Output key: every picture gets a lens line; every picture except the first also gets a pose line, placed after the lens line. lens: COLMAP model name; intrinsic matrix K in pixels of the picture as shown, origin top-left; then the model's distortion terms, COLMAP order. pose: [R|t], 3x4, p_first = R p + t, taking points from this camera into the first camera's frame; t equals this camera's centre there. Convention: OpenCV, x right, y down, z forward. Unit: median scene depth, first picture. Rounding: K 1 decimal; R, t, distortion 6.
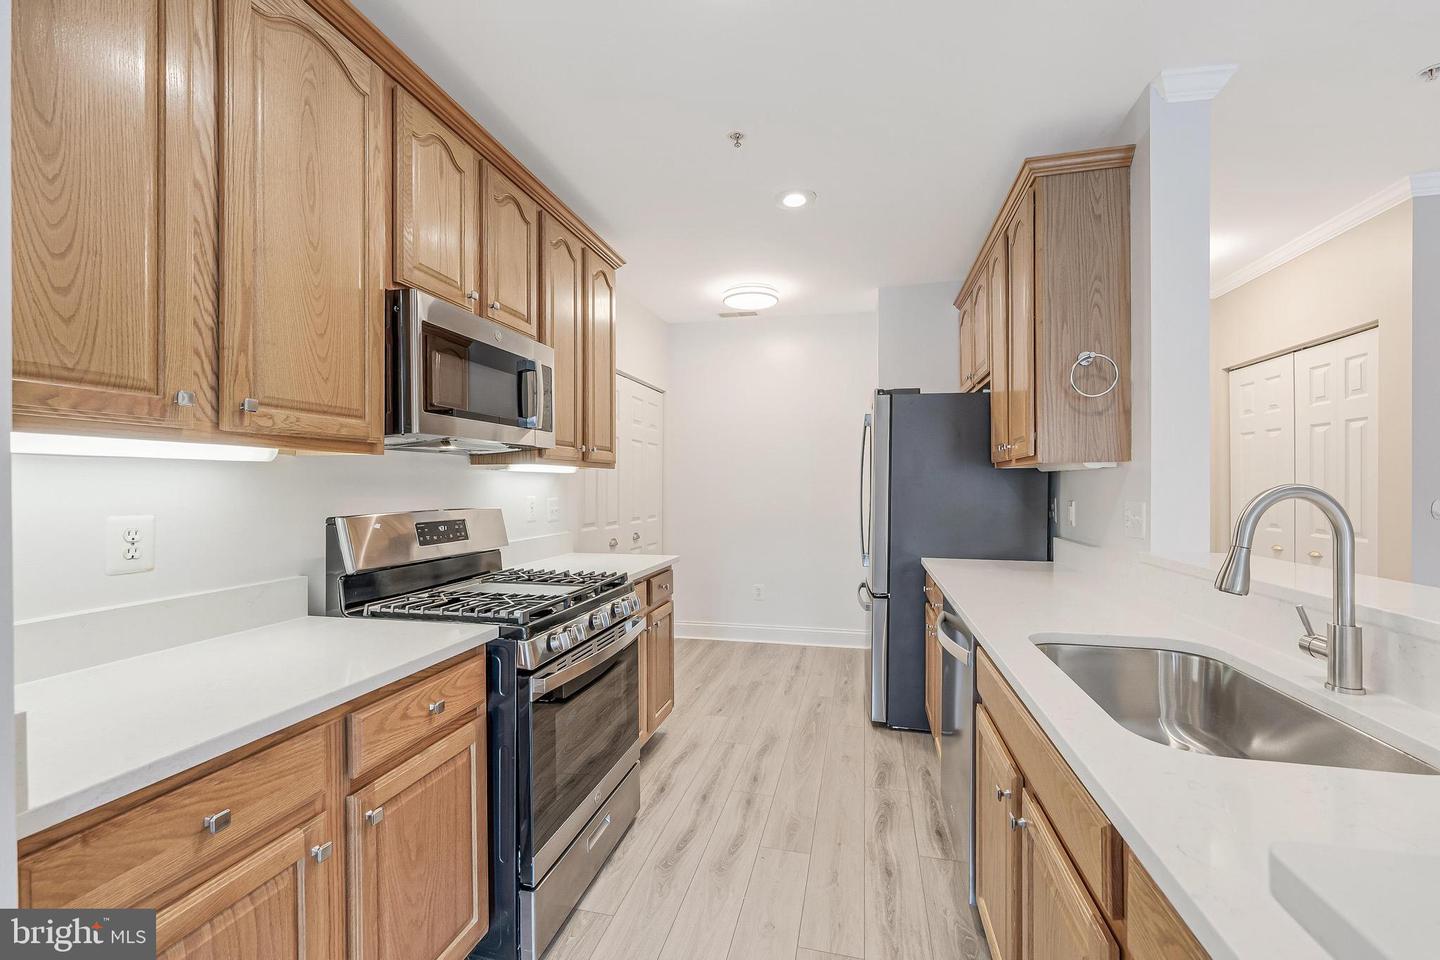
lens RADIAL K [[580.8, 0, 724.0], [0, 580.8, 483.3], [0, 0, 1]] dist [0.001398, -0.000480]
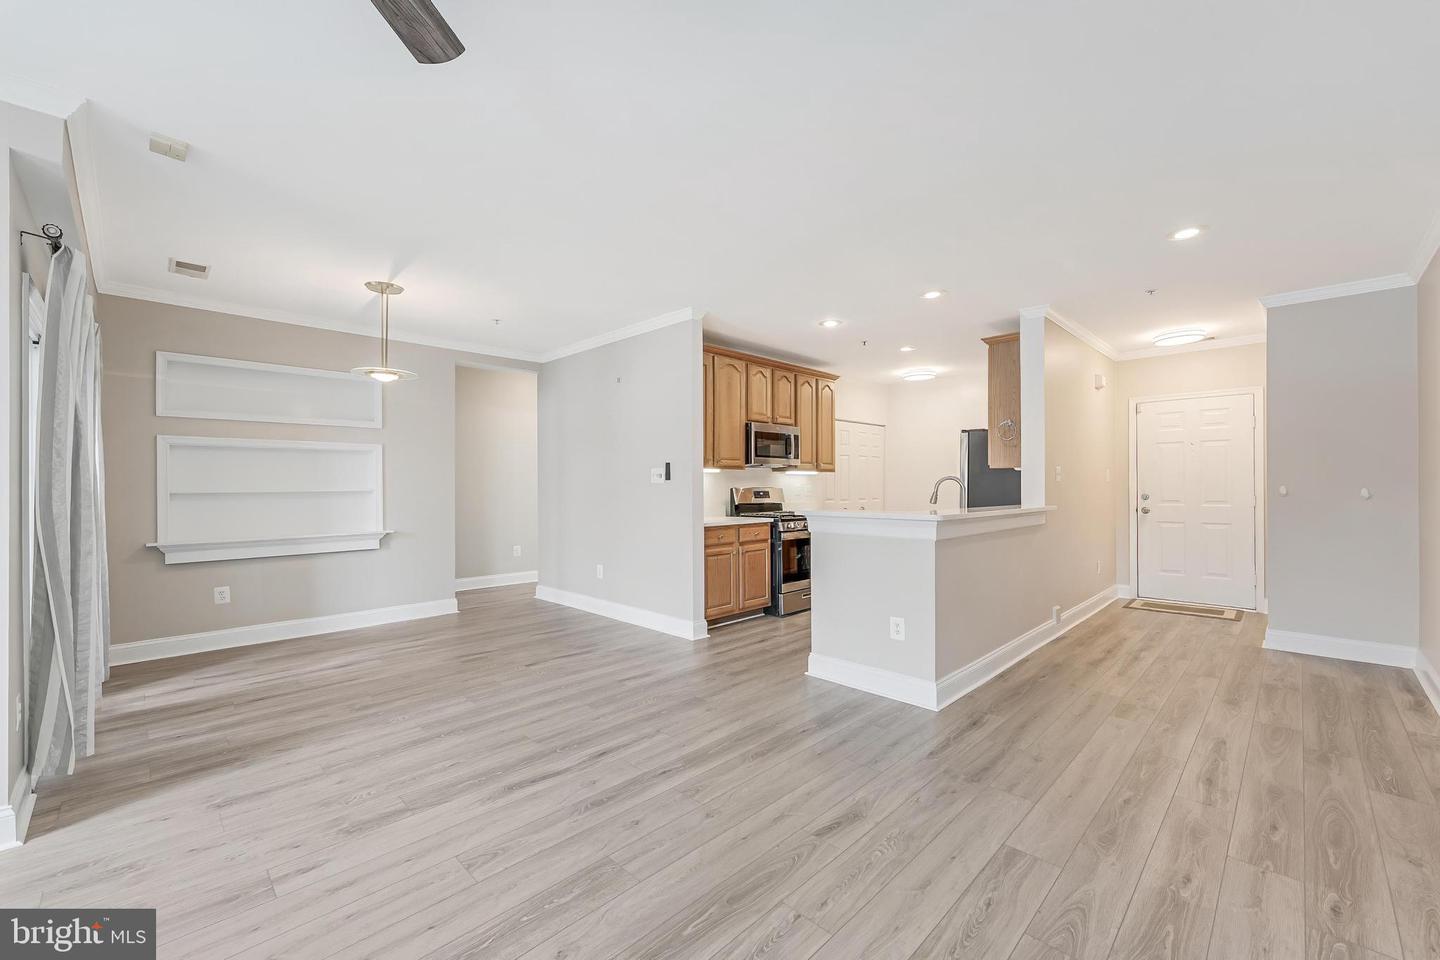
lens RADIAL K [[580.8, 0, 726.8], [0, 580.8, 487.9], [0, 0, 1]] dist [0.001398, -0.000480]
pose [[0.855646, 0.001331, -0.517560, 0.861428], [0.001689, 0.999984, 0.005363, 0.031134], [0.517559, -0.005463, 0.855630, -1.561768]]
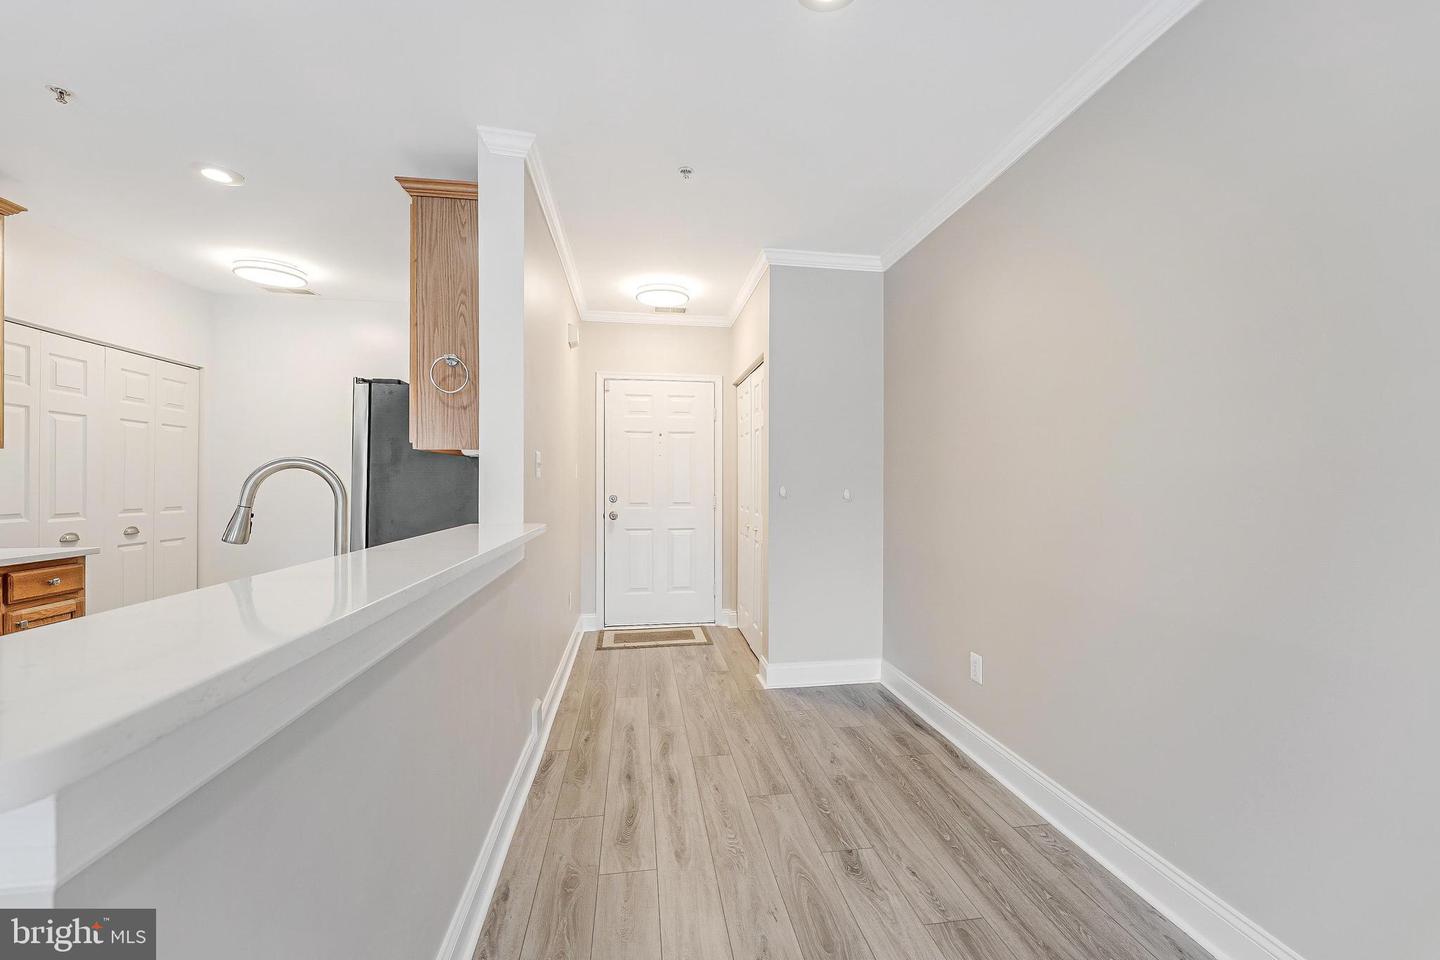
lens RADIAL K [[580.8, 0, 725.1], [0, 580.8, 482.6], [0, 0, 1]] dist [0.001398, -0.000480]
pose [[0.926175, 0.004919, 0.377061, 0.691979], [-0.005563, 0.999984, 0.000619, 0.027191], [-0.377052, -0.002670, 0.926188, -0.282827]]
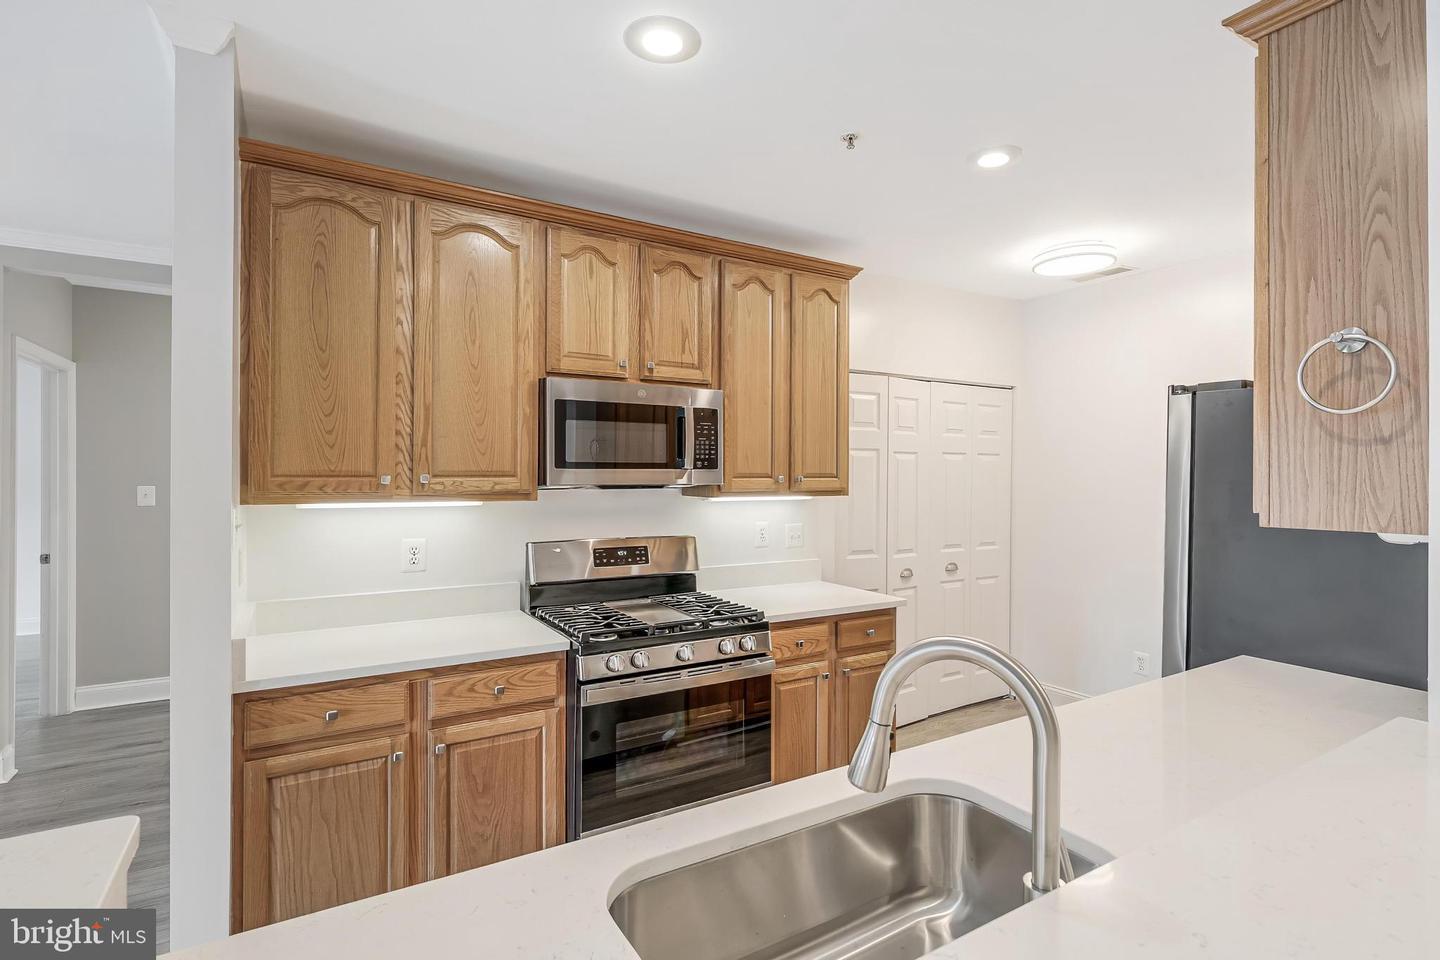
lens RADIAL K [[692.4, 0, 731.0], [0, 692.4, 472.5], [0, 0, 1]] dist [0.000576, -0.000381]
pose [[0.704627, 0.002985, -0.709572, 0.673735], [-0.004942, 0.999988, -0.000702, -0.087958], [0.709561, 0.004001, 0.704633, 0.134356]]
